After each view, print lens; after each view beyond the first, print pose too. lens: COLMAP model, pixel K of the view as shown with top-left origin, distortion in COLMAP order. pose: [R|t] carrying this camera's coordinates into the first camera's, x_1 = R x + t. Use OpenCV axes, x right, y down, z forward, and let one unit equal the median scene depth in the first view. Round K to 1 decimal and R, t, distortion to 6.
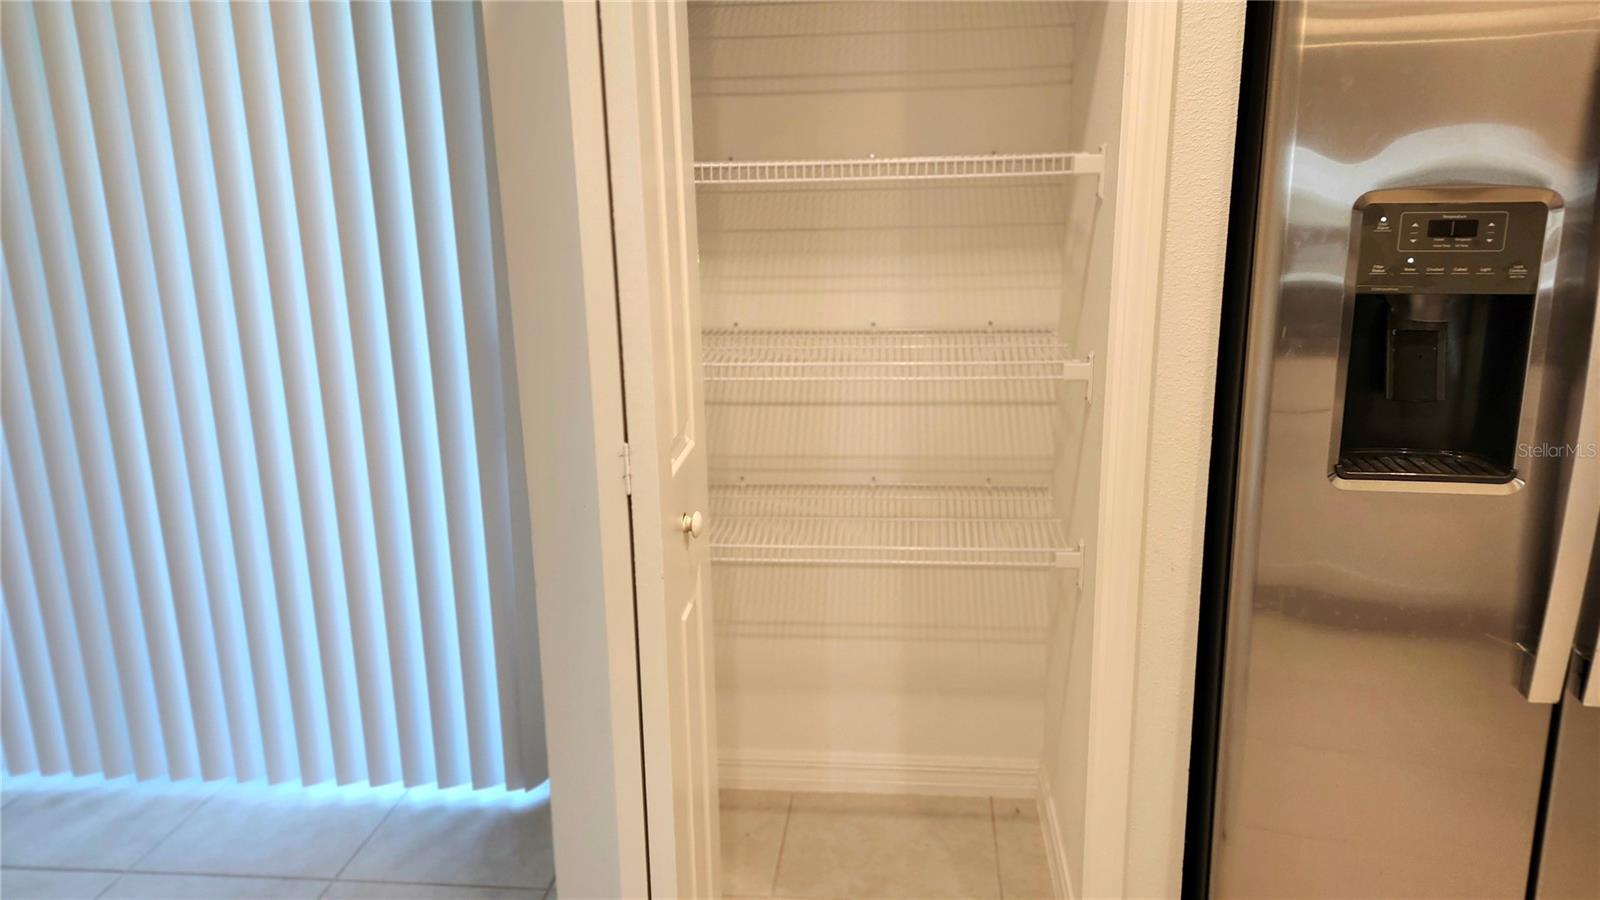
lens RADIAL K [[1103.7, 0, 801.4], [0, 1103.7, 450.9], [0, 0, 1]] dist [0.065346, -0.060286]
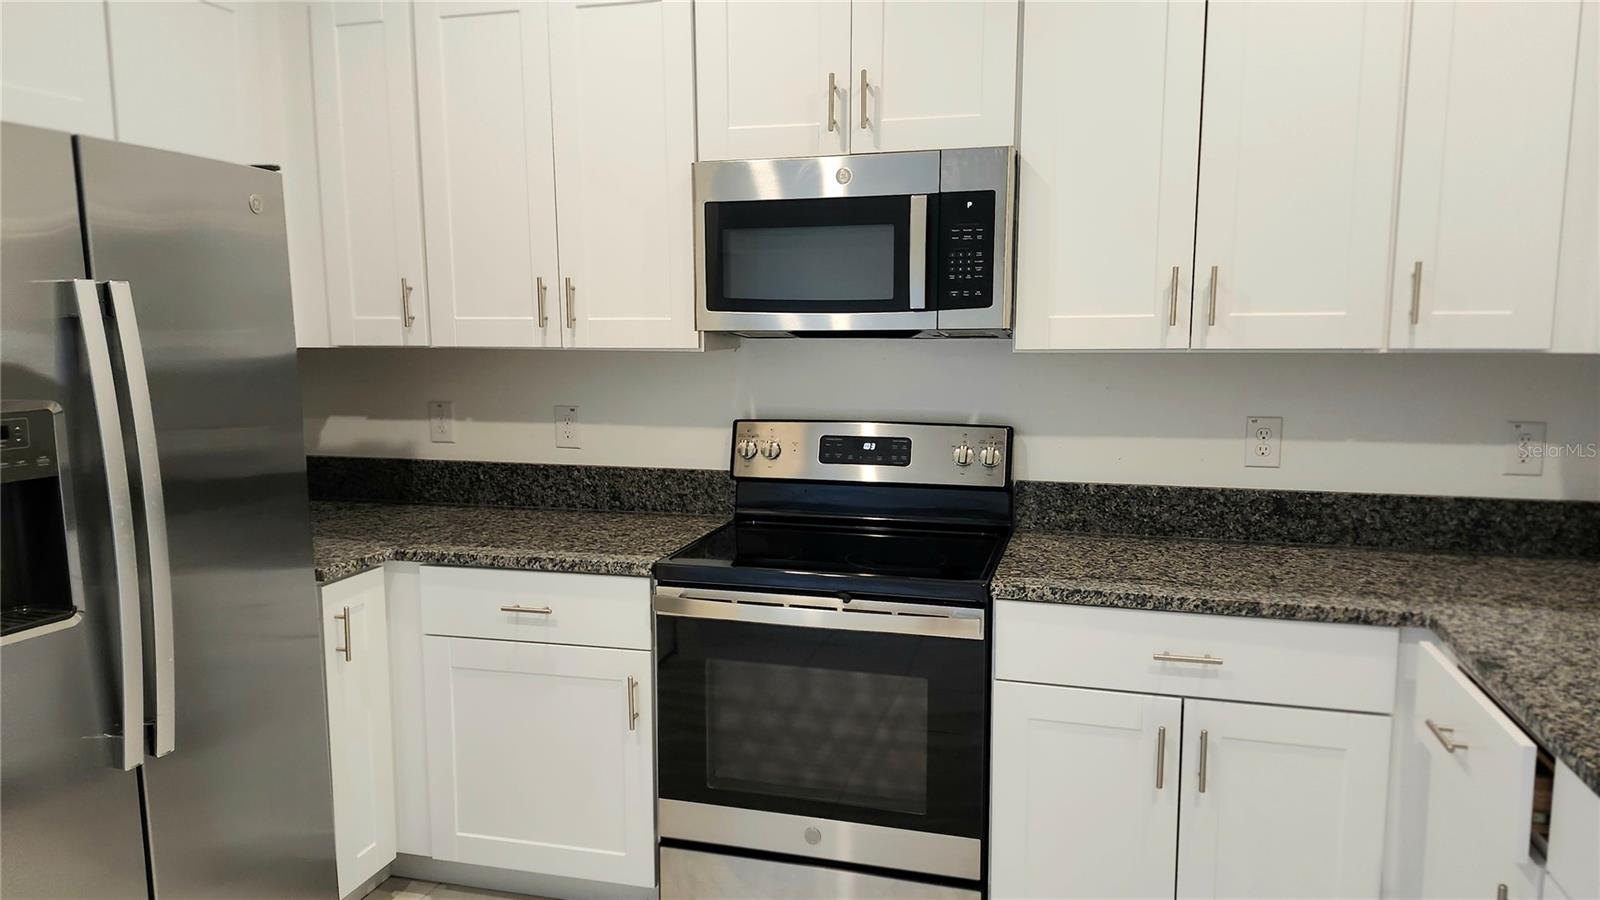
lens RADIAL K [[1103.7, 0, 800.2], [0, 1103.7, 461.5], [0, 0, 1]] dist [0.065346, -0.060286]
pose [[0.151513, -0.113634, 0.981902, -0.518730], [0.235314, 0.968957, 0.075826, -0.047908], [-0.960037, 0.219567, 0.173549, -0.087956]]
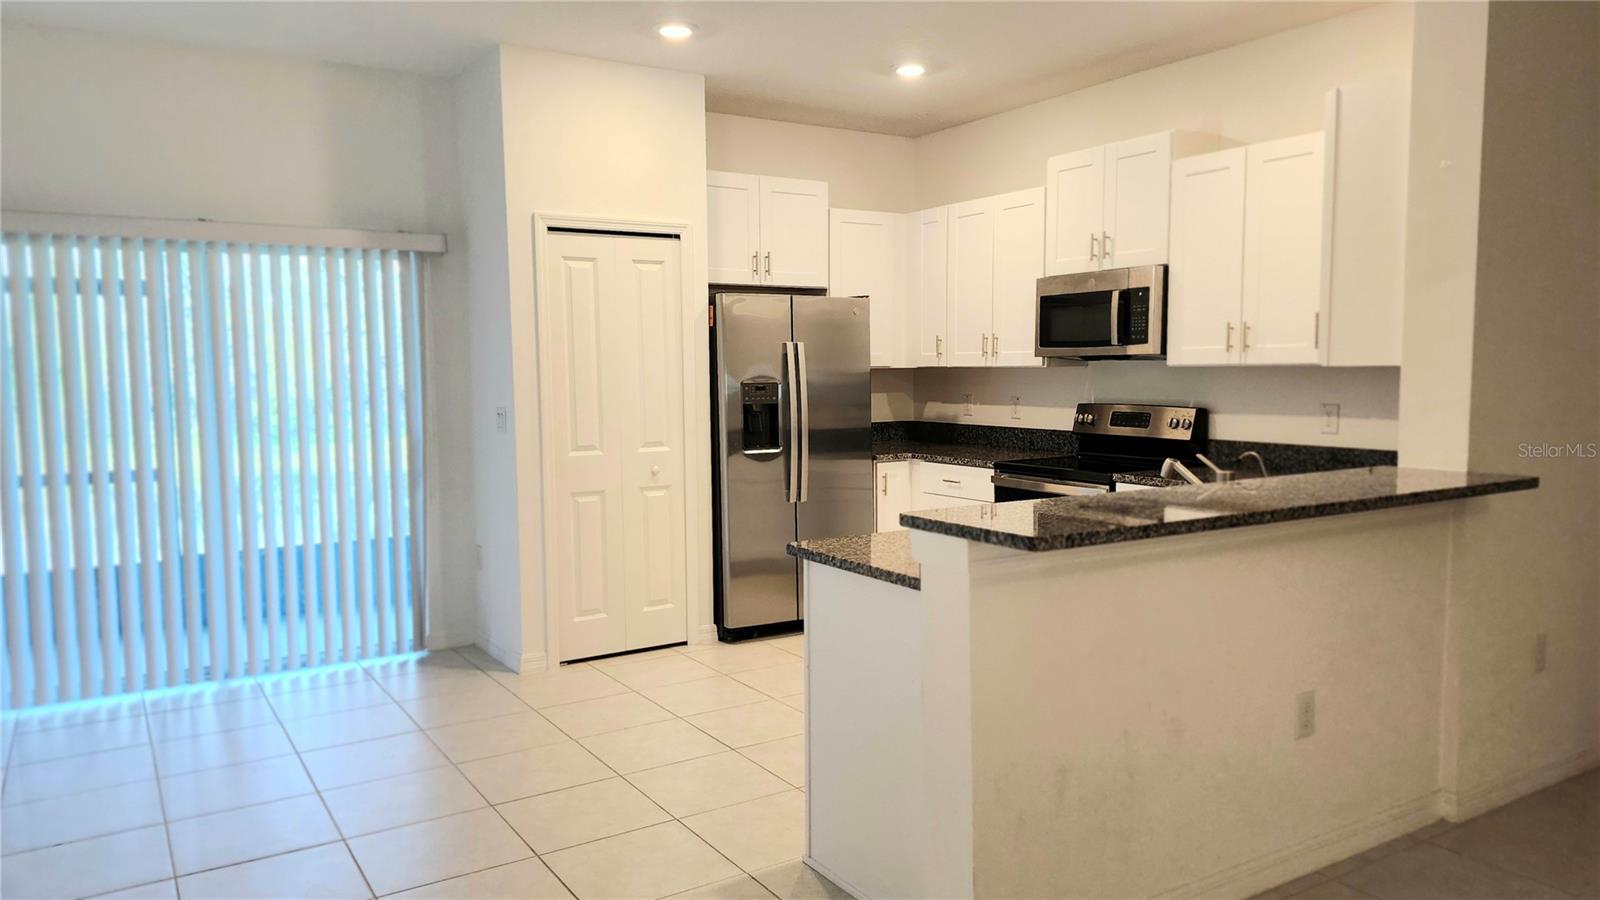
lens RADIAL K [[1103.7, 0, 806.9], [0, 1103.7, 464.0], [0, 0, 1]] dist [0.065346, -0.060286]
pose [[0.772025, -0.051834, 0.633475, -1.914002], [0.150527, 0.983226, -0.102997, 0.530668], [-0.617510, 0.174871, 0.766878, -2.228769]]
